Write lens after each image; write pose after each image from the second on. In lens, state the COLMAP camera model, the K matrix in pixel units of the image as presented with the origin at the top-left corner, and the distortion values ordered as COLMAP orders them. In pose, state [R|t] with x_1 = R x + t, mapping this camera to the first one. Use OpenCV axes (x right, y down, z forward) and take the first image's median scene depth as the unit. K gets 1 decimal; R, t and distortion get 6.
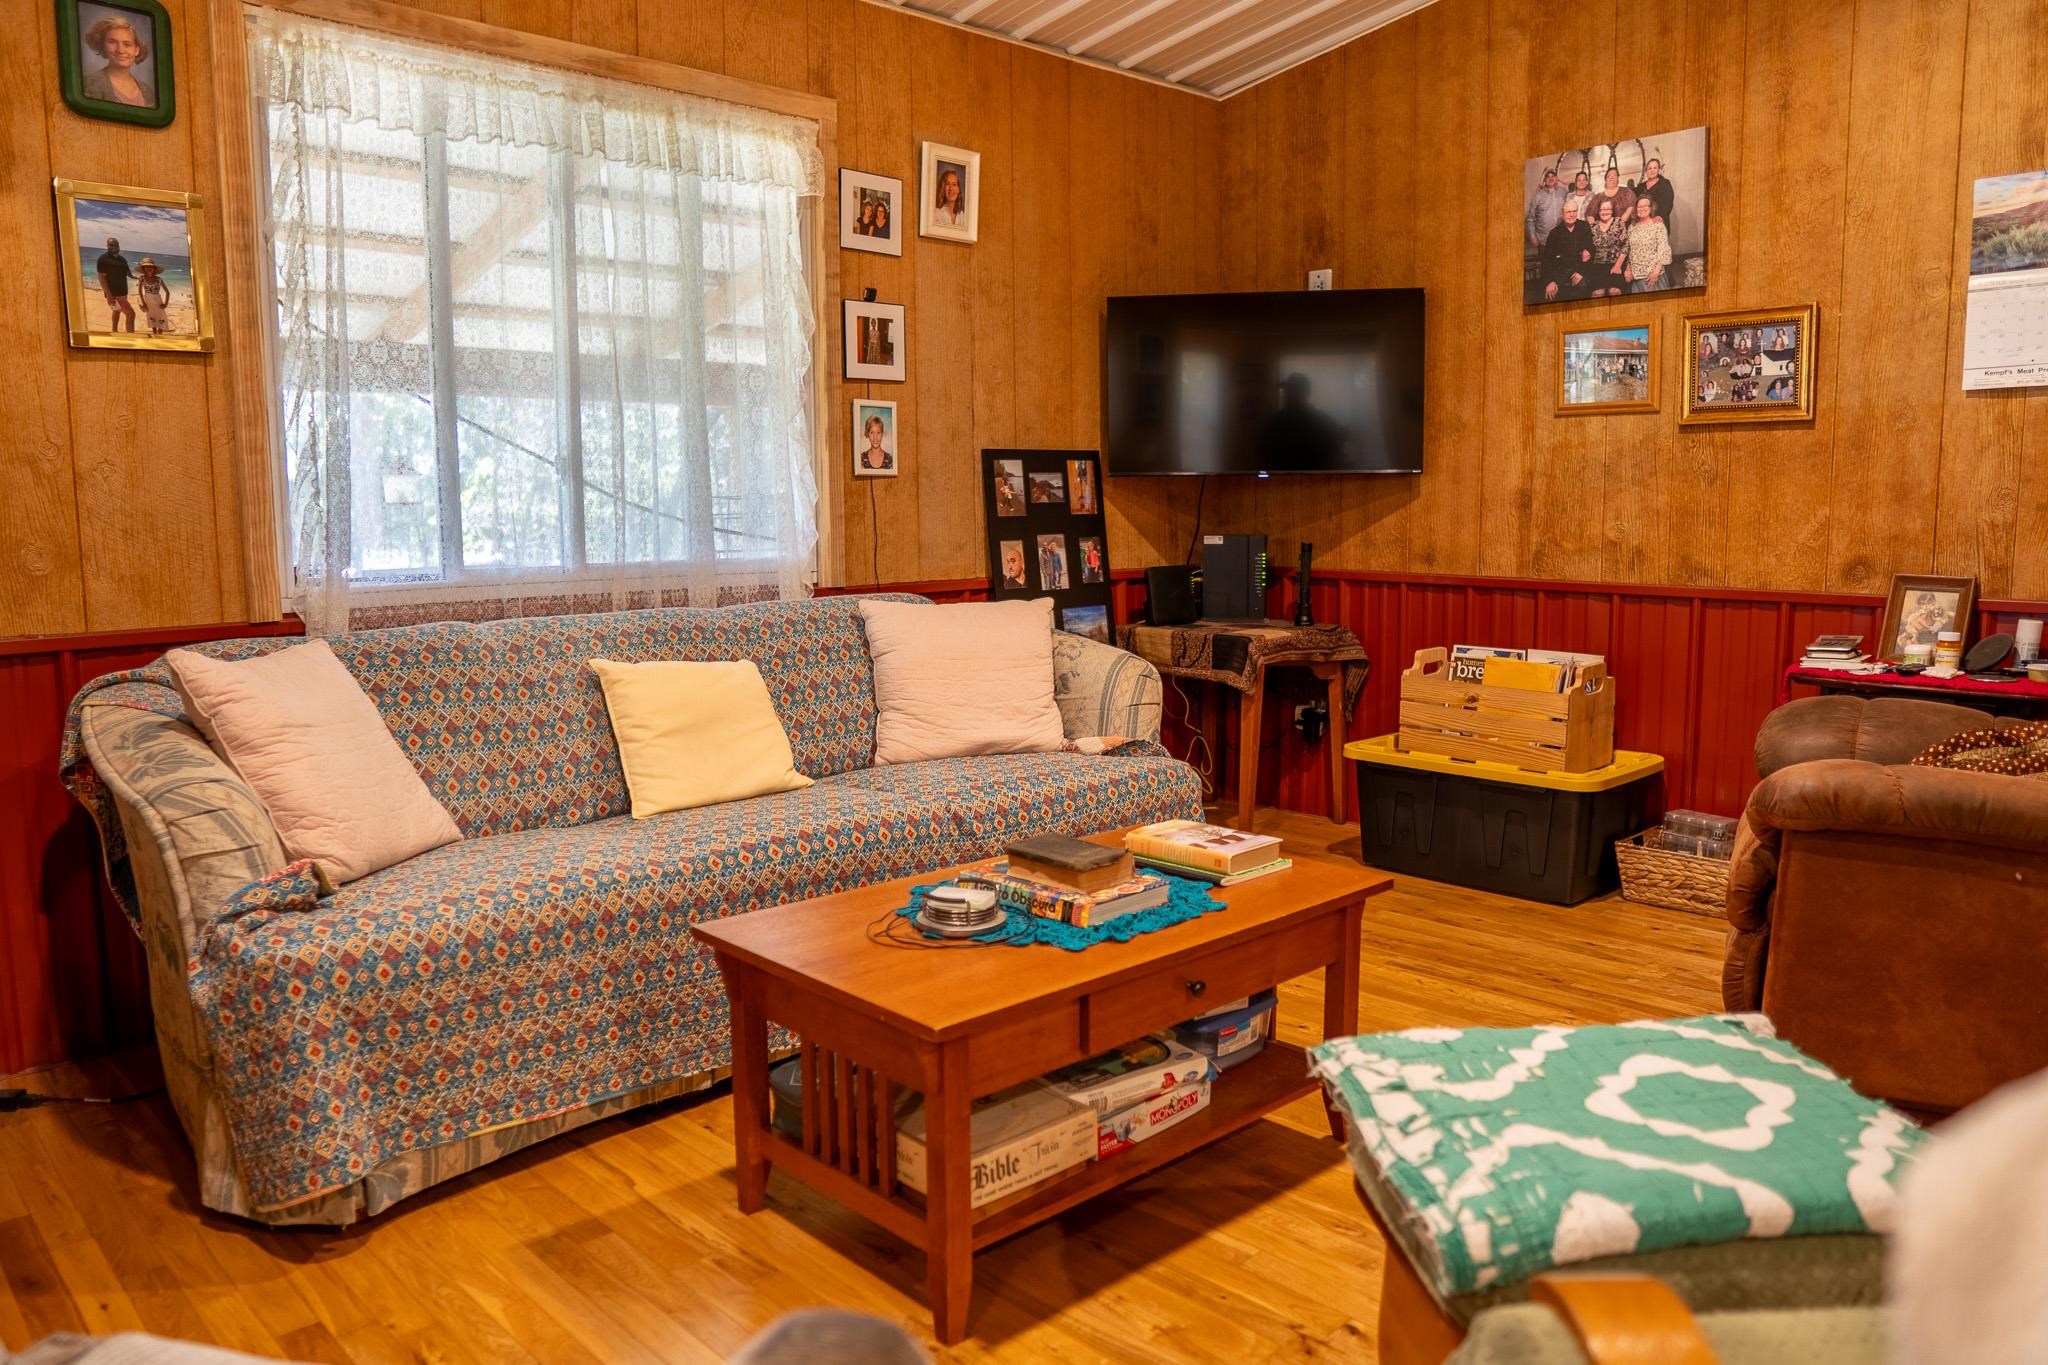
lens RADIAL K [[1446.2, 0, 1020.8], [0, 1446.2, 688.0], [0, 0, 1]] dist [-0.107365, 0.069674]
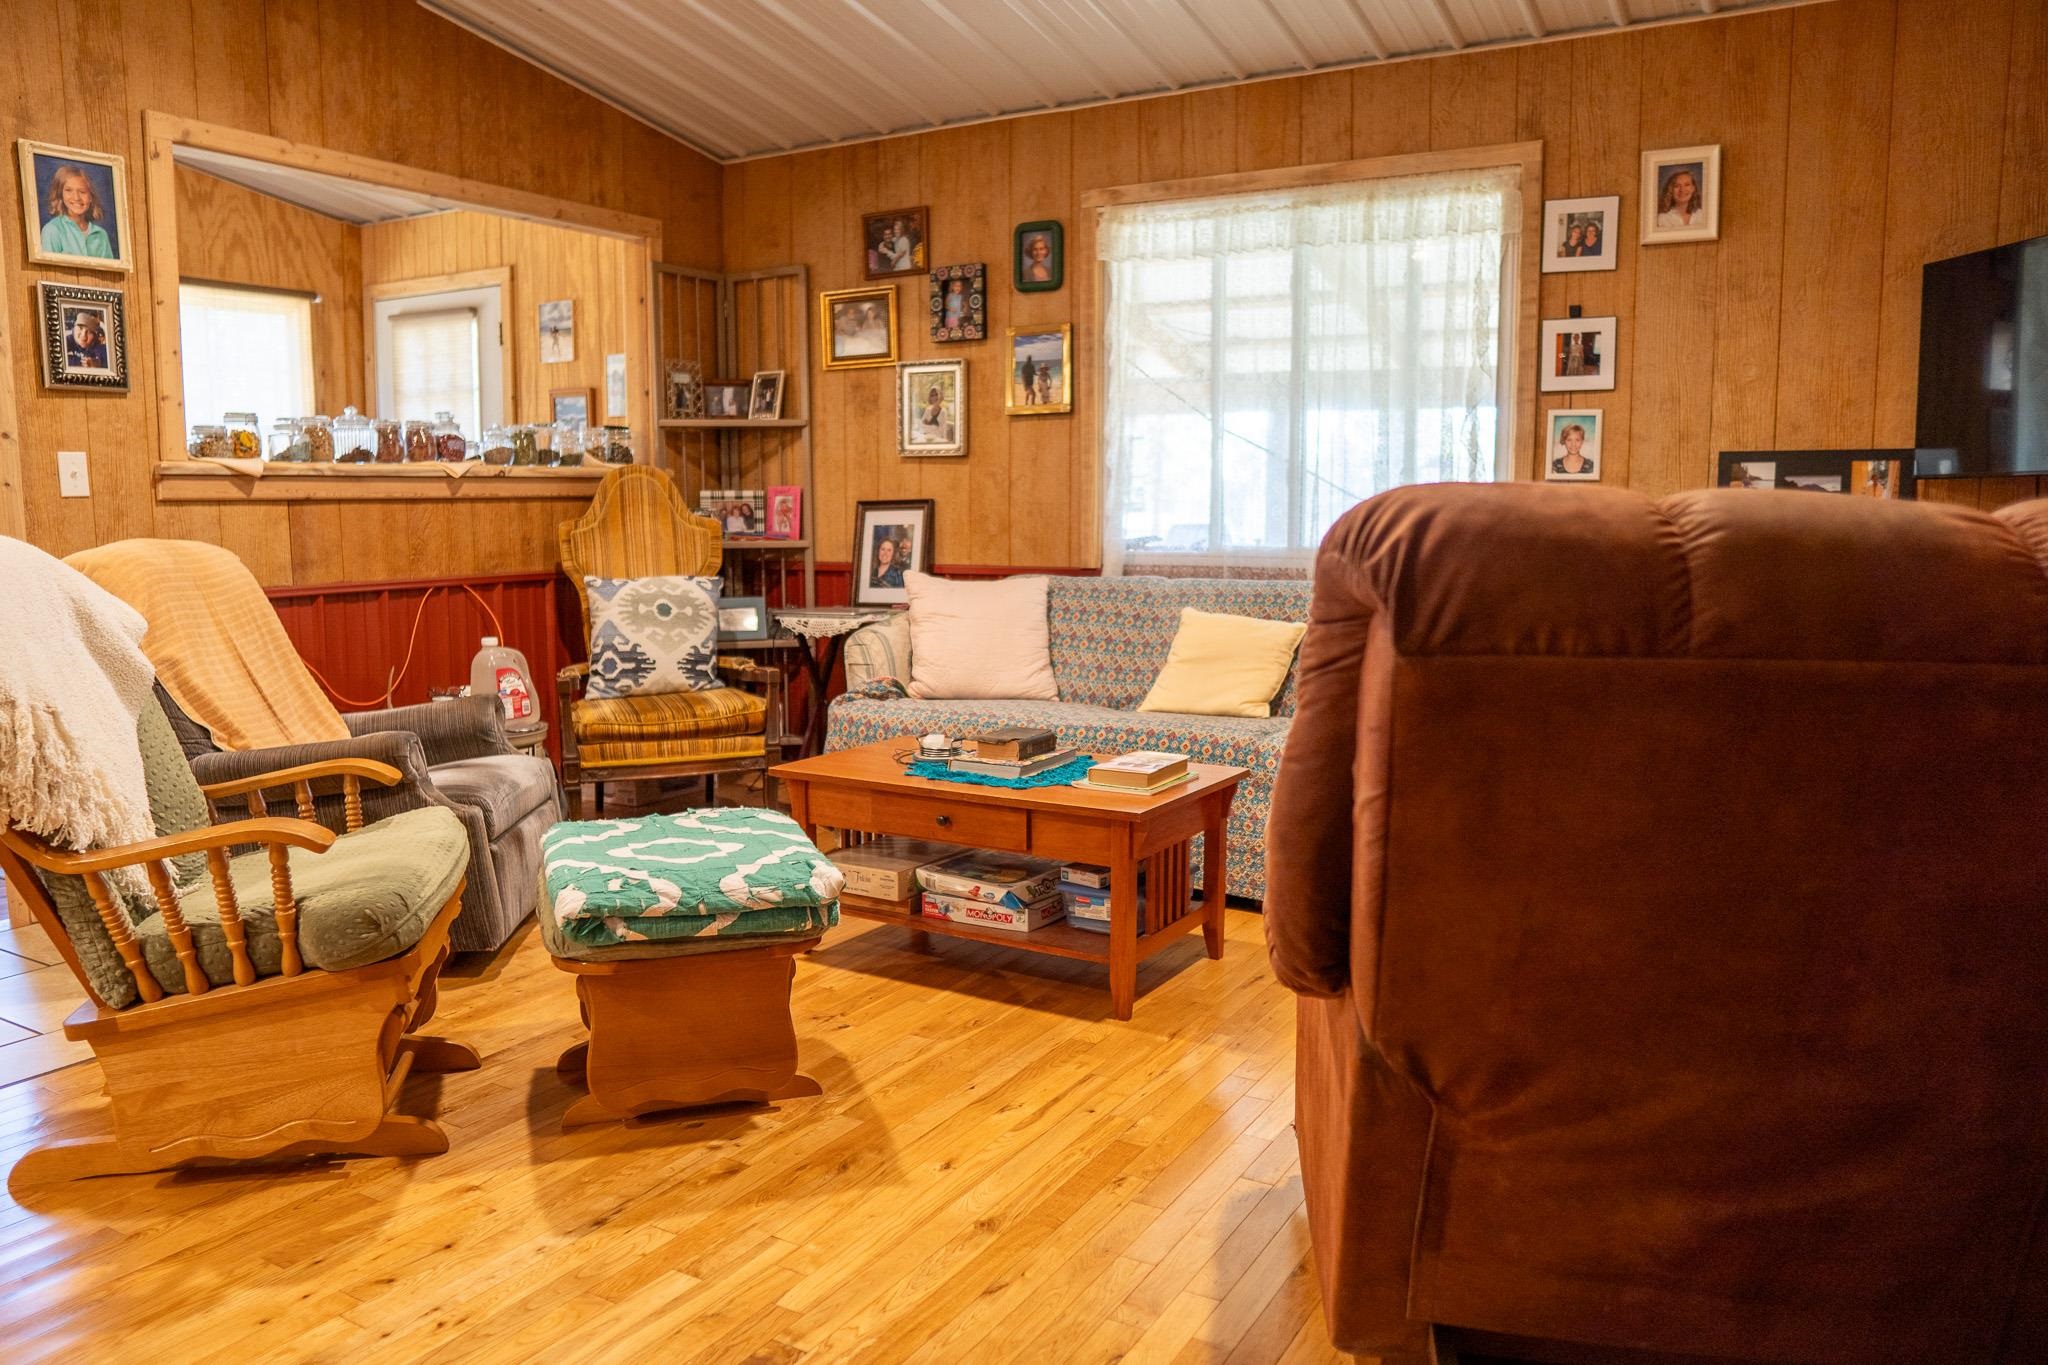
lens RADIAL K [[1446.2, 0, 1020.6], [0, 1446.2, 691.8], [0, 0, 1]] dist [-0.107365, 0.069674]
pose [[0.270840, 0.130901, -0.953683, 0.882414], [-0.124771, 0.987128, 0.100057, -0.050224], [0.954504, 0.091892, 0.283686, 0.348304]]
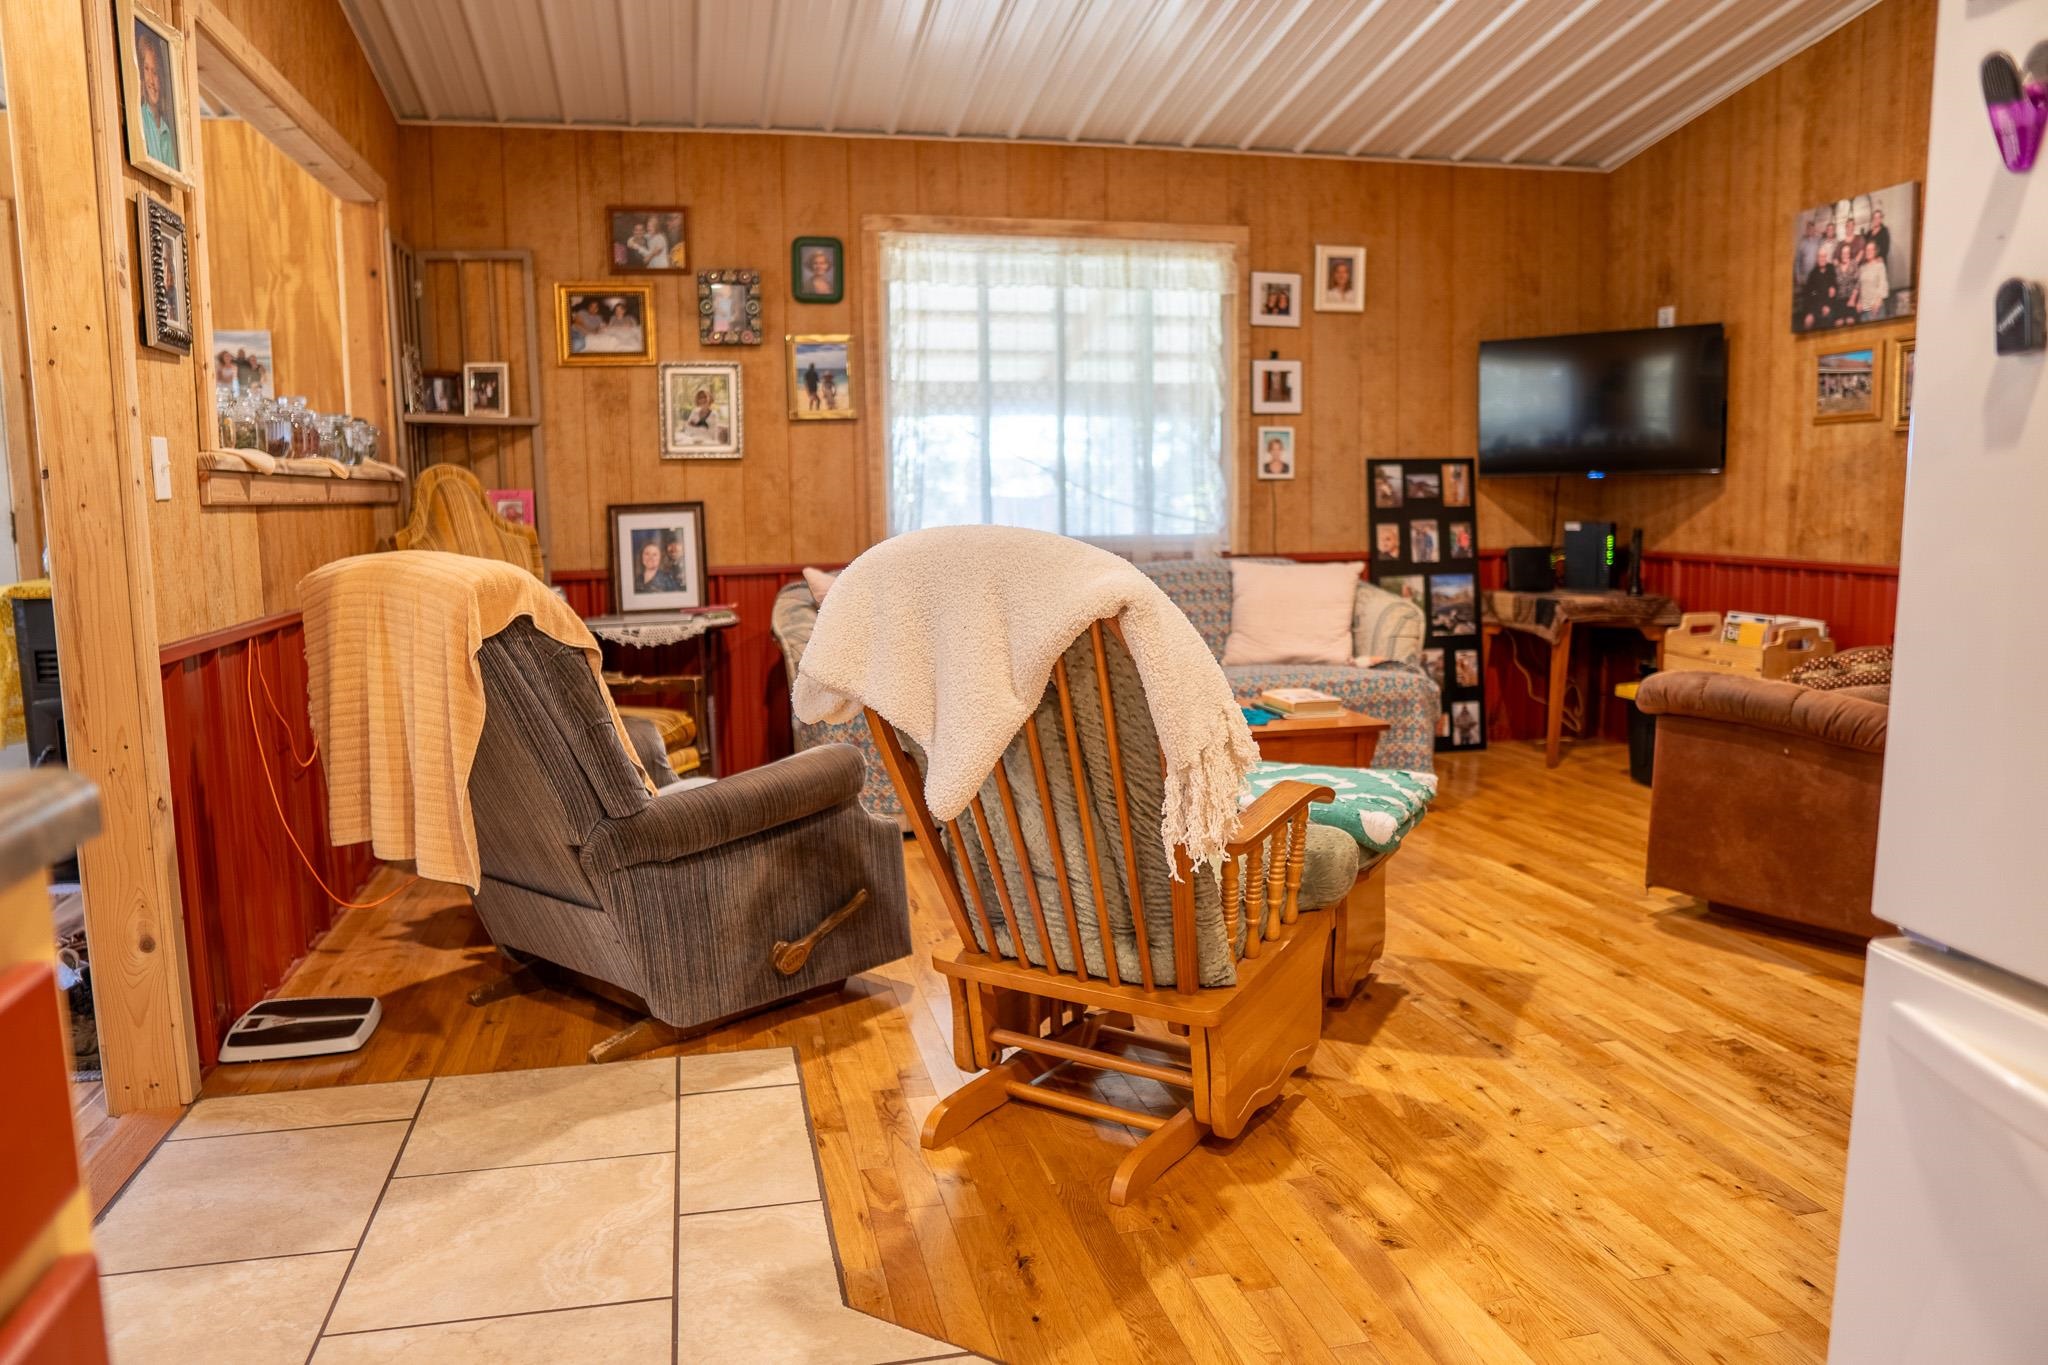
lens RADIAL K [[1446.2, 0, 1018.1], [0, 1446.2, 690.3], [0, 0, 1]] dist [-0.107365, 0.069674]
pose [[0.856344, 0.063012, -0.512547, 0.471066], [-0.058594, 0.997974, 0.024793, 0.049676], [0.513071, 0.008801, 0.858301, -0.413647]]
